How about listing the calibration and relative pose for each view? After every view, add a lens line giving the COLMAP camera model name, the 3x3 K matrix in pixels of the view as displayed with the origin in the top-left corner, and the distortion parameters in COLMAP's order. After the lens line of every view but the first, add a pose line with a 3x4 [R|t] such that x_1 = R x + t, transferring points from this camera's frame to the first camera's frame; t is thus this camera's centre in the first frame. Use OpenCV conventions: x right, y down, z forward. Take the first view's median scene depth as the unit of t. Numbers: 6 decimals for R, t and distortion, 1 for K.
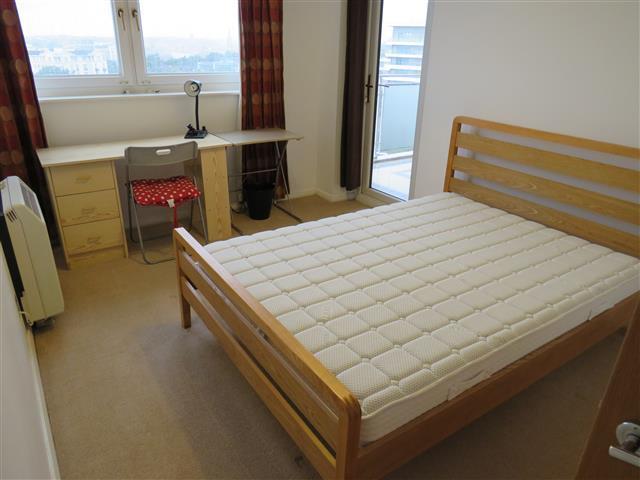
lens RADIAL K [[455.1, 0, 321.6], [0, 455.1, 235.9], [0, 0, 1]] dist [-0.010806, -0.006514]
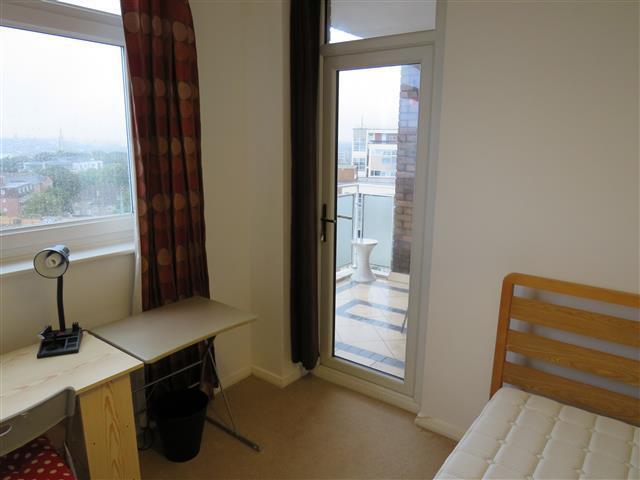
lens RADIAL K [[455.1, 0, 320.8], [0, 455.1, 241.9], [0, 0, 1]] dist [-0.010806, -0.006514]
pose [[0.946490, -0.077784, 0.313220, -0.136646], [0.131861, 0.979023, -0.155328, -0.202204], [-0.294568, 0.188318, 0.936892, 0.372066]]
